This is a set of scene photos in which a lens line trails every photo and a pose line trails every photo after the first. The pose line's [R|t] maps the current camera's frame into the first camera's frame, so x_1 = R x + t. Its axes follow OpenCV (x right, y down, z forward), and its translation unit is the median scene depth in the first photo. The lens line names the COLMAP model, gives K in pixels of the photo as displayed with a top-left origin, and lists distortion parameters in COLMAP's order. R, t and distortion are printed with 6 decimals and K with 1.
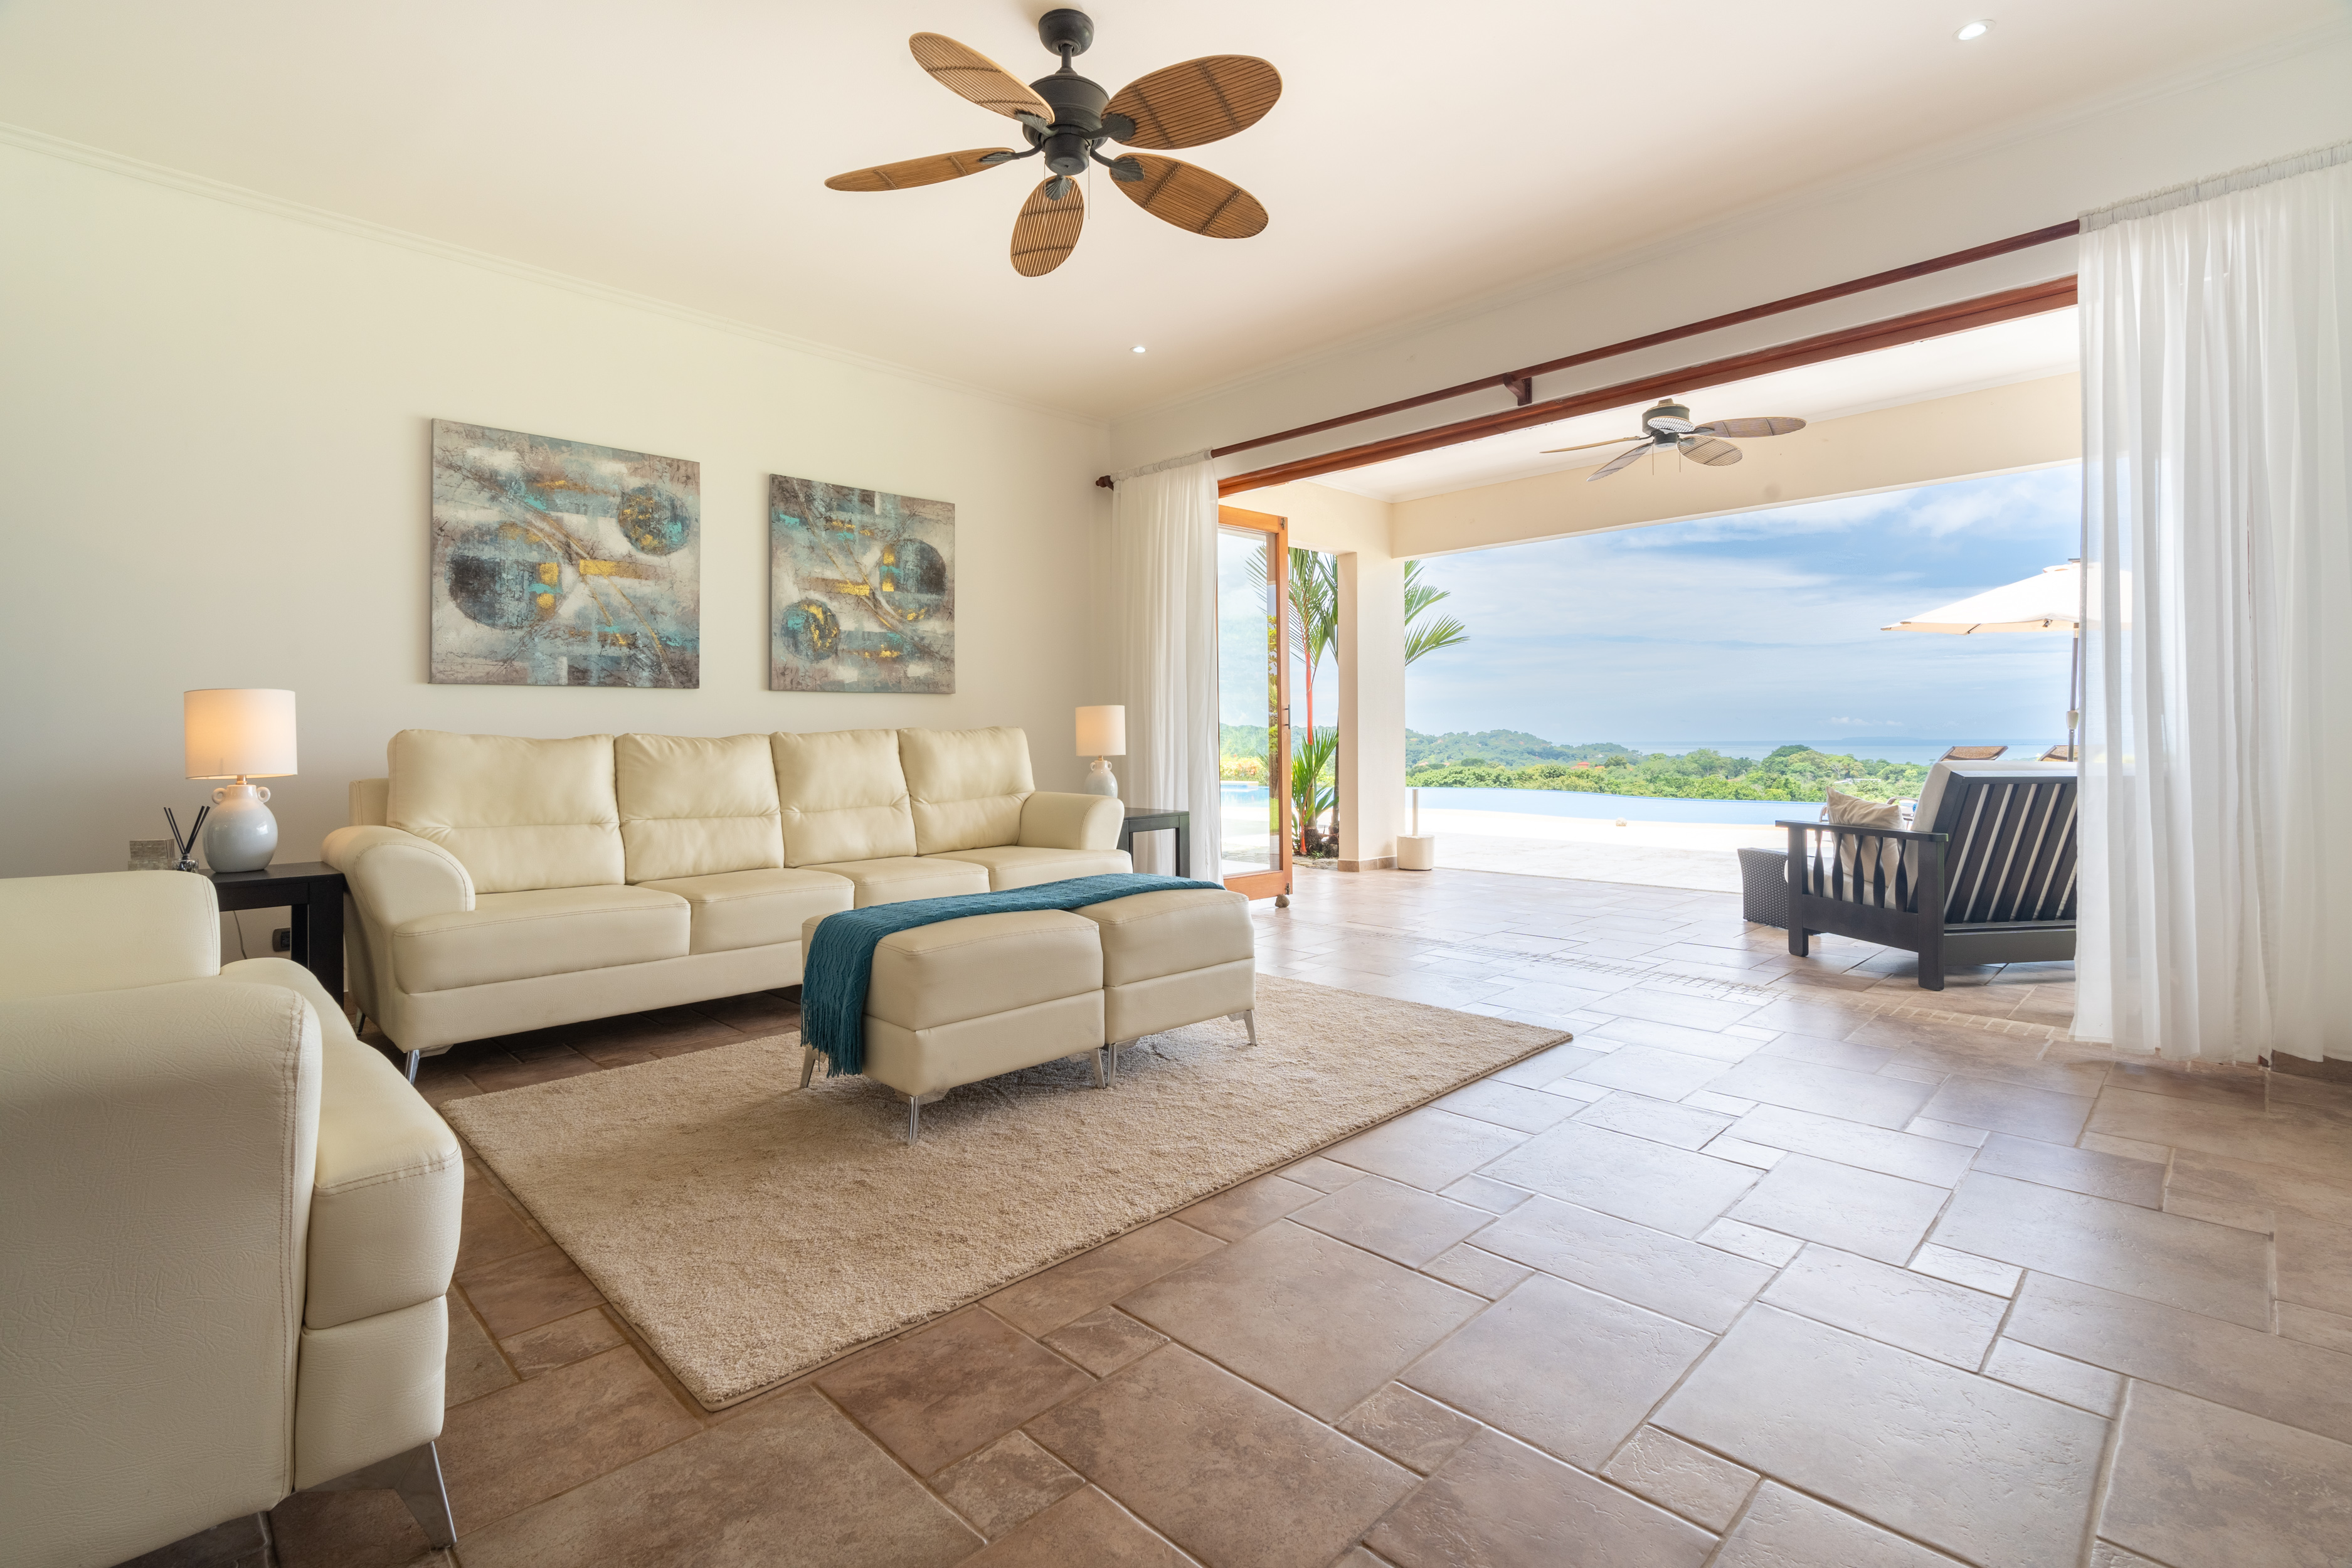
lens RADIAL K [[1076.7, 0, 1176.3], [0, 1076.7, 714.0], [0, 0, 1]] dist [0.000199, 0.000433]
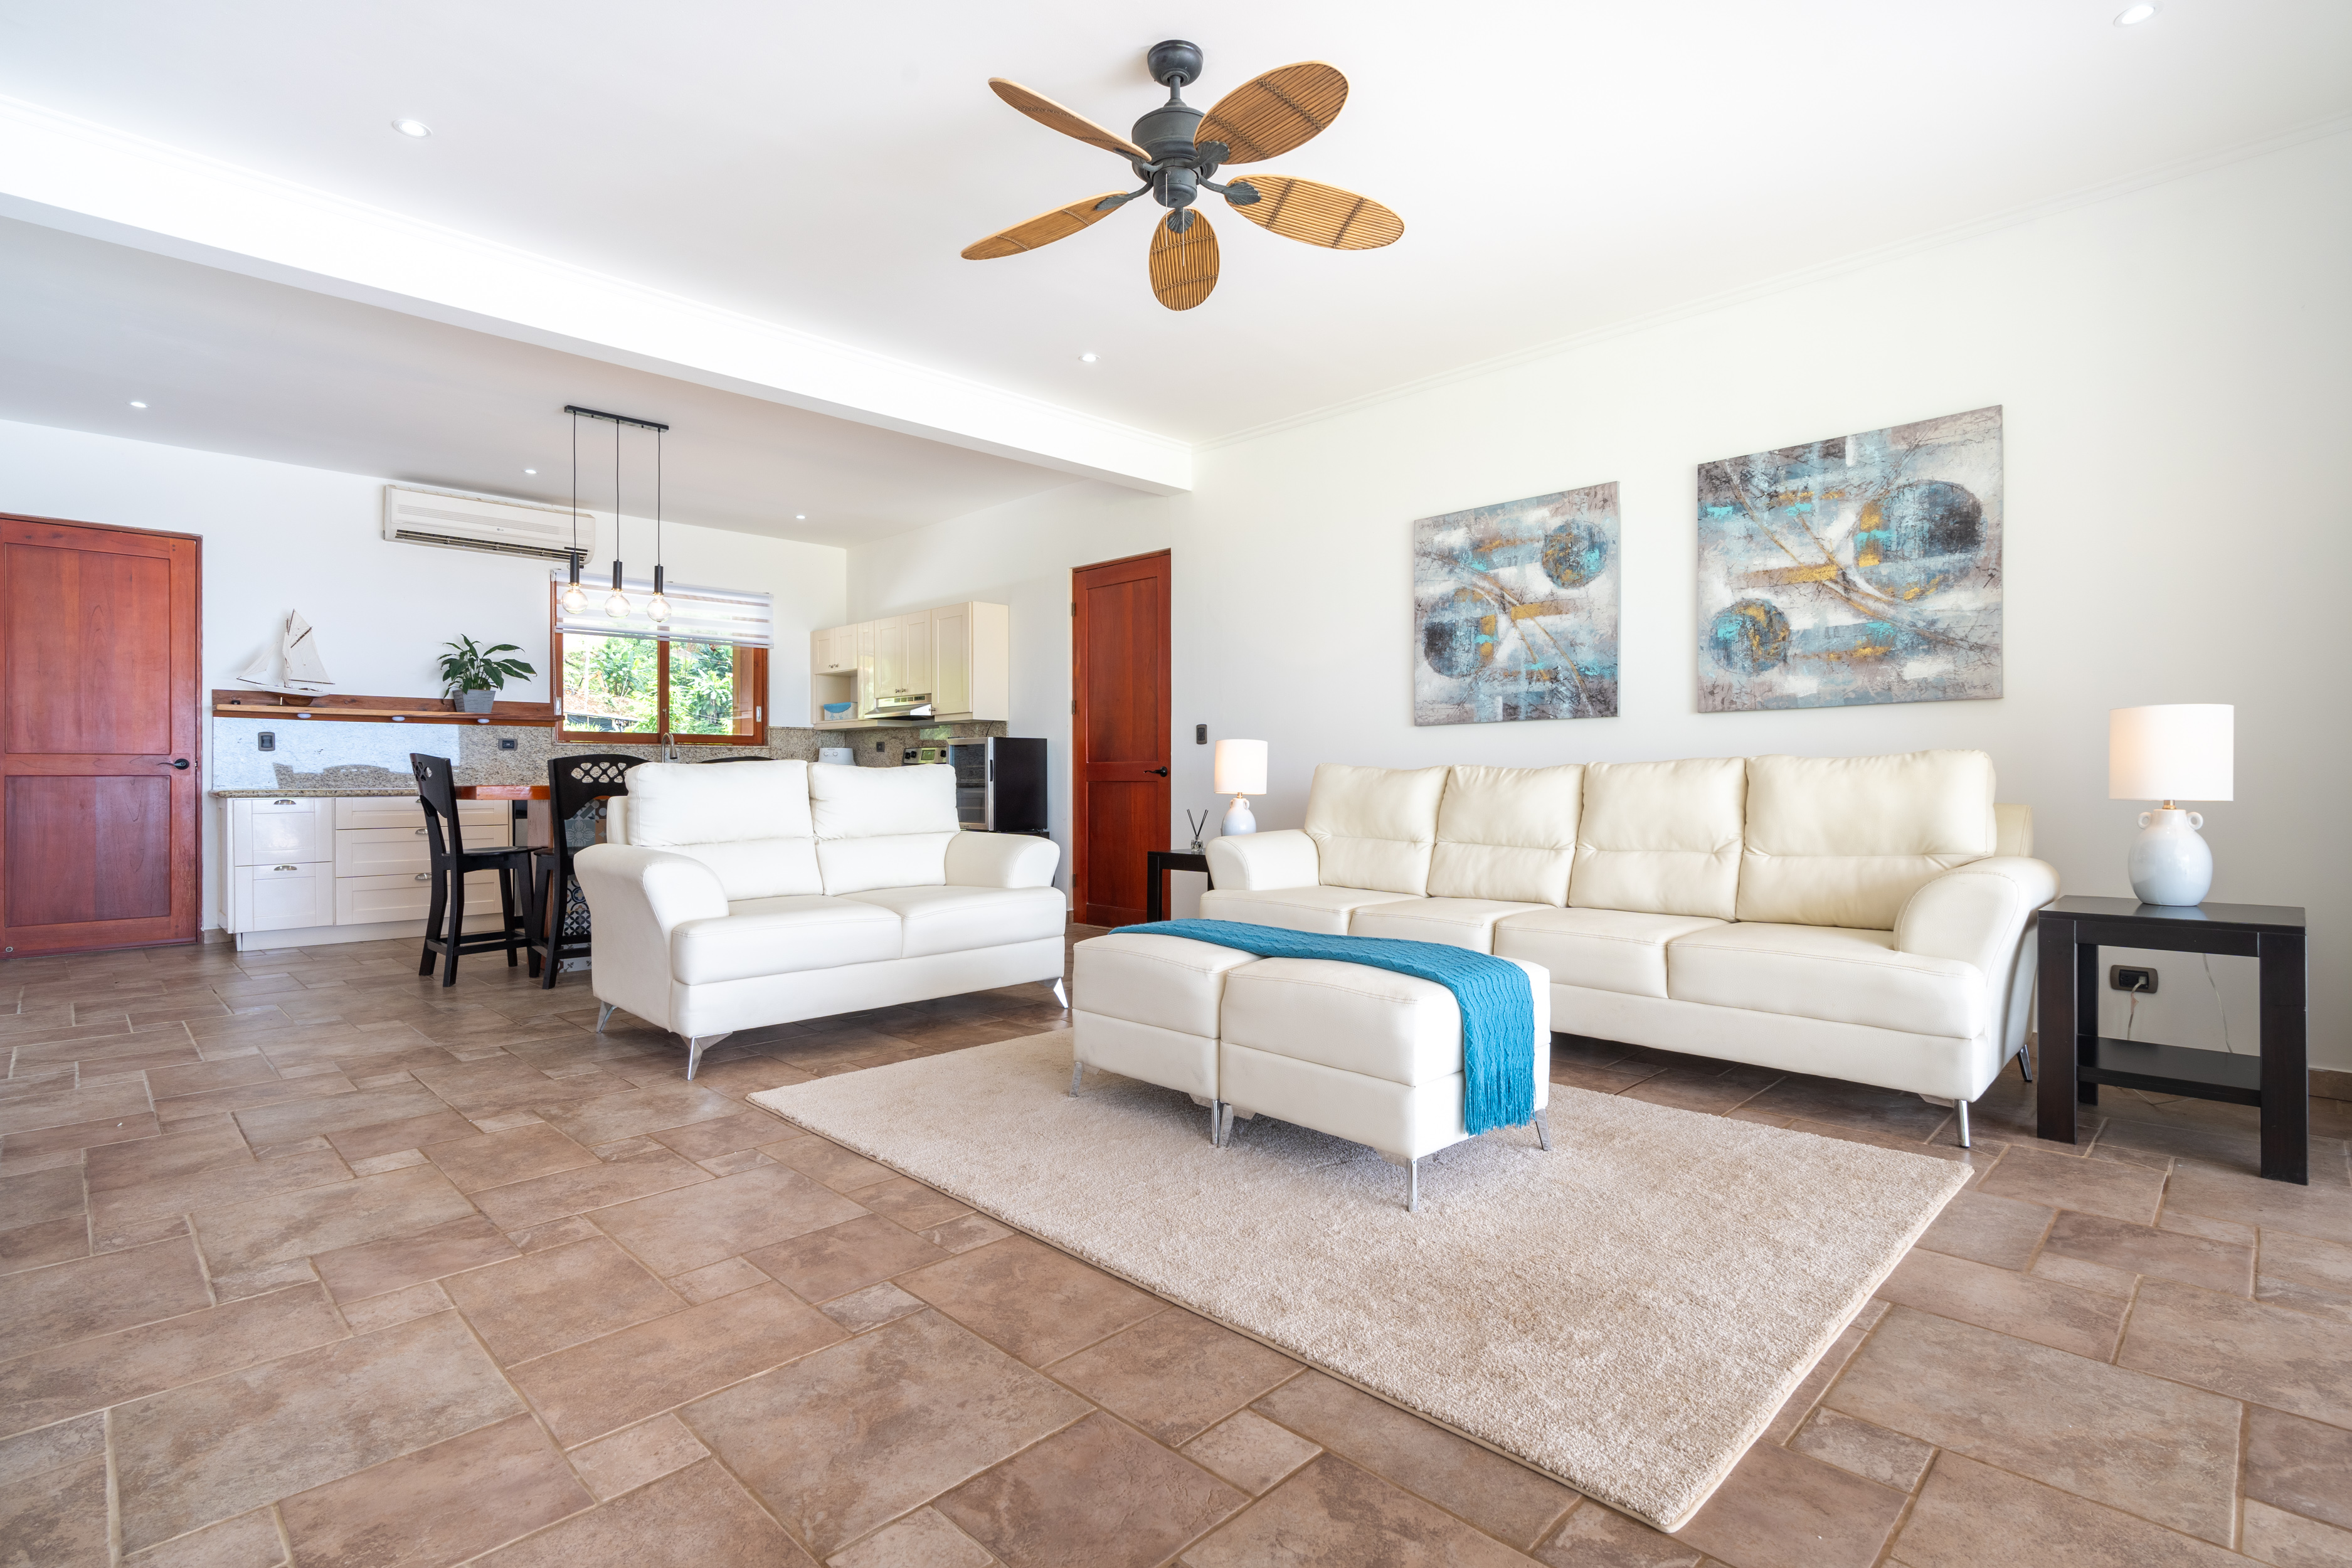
lens RADIAL K [[1129.2, 0, 1176.5], [0, 1129.2, 780.1], [0, 0, 1]] dist [-0.023695, -0.000034]
pose [[0.001557, 0.012275, -0.999923, 0.520177], [0.029172, 0.999499, 0.012315, 0.008819], [0.999573, -0.029189, 0.001199, 0.553630]]
